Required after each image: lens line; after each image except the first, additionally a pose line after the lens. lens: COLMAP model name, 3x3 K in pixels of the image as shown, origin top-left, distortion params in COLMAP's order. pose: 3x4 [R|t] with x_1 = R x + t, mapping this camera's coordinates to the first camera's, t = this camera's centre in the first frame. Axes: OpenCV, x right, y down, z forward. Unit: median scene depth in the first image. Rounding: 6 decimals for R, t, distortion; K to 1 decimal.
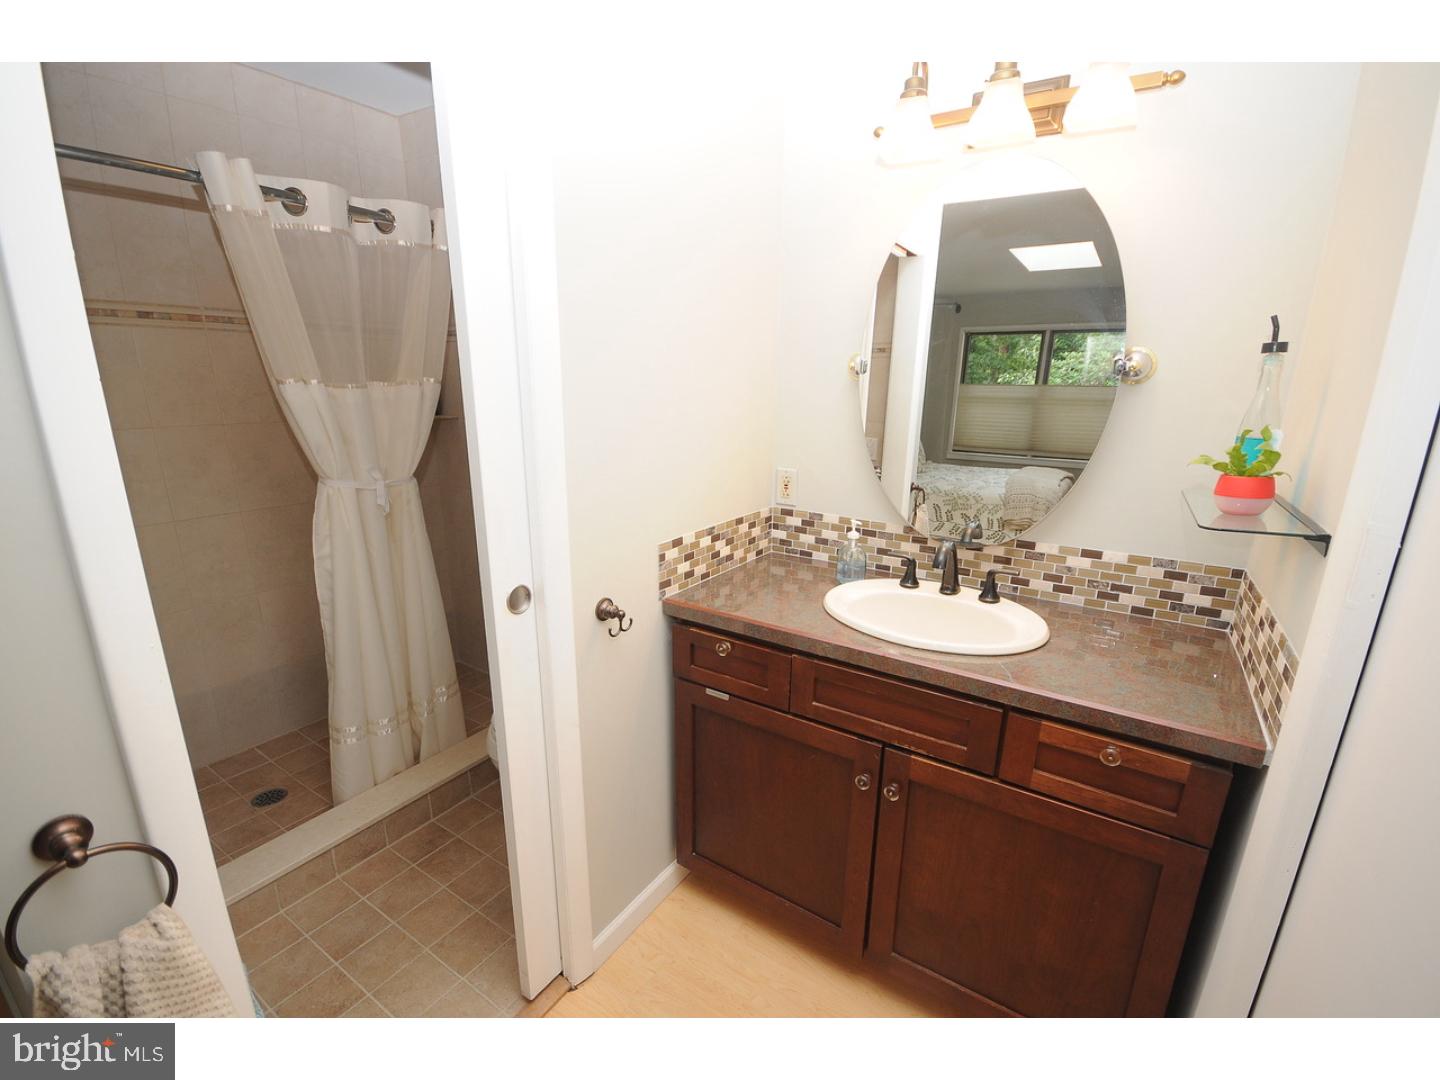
lens RADIAL K [[632.9, 0, 723.8], [0, 632.9, 556.7], [0, 0, 1]] dist [0.020891, -0.018974]
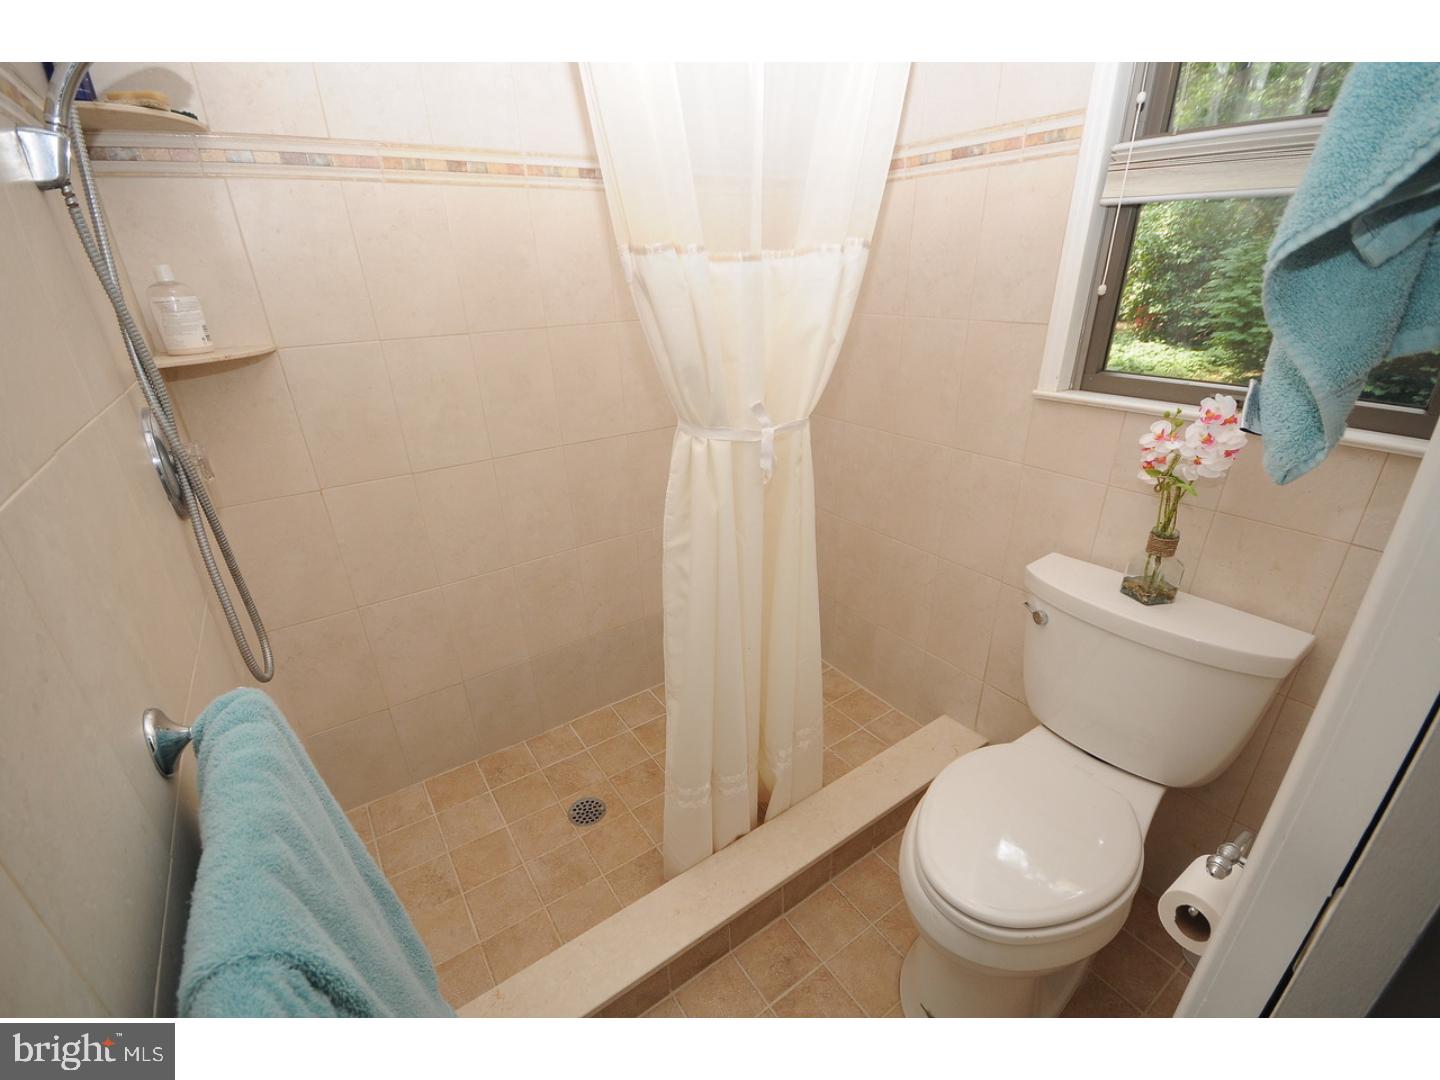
lens RADIAL K [[632.9, 0, 723.8], [0, 632.9, 556.7], [0, 0, 1]] dist [0.020891, -0.018974]
pose [[0.926060, 0.121291, -0.357353, -0.327821], [-0.063352, 0.983469, 0.169631, -0.092119], [0.372021, -0.134449, 0.918436, 0.397643]]
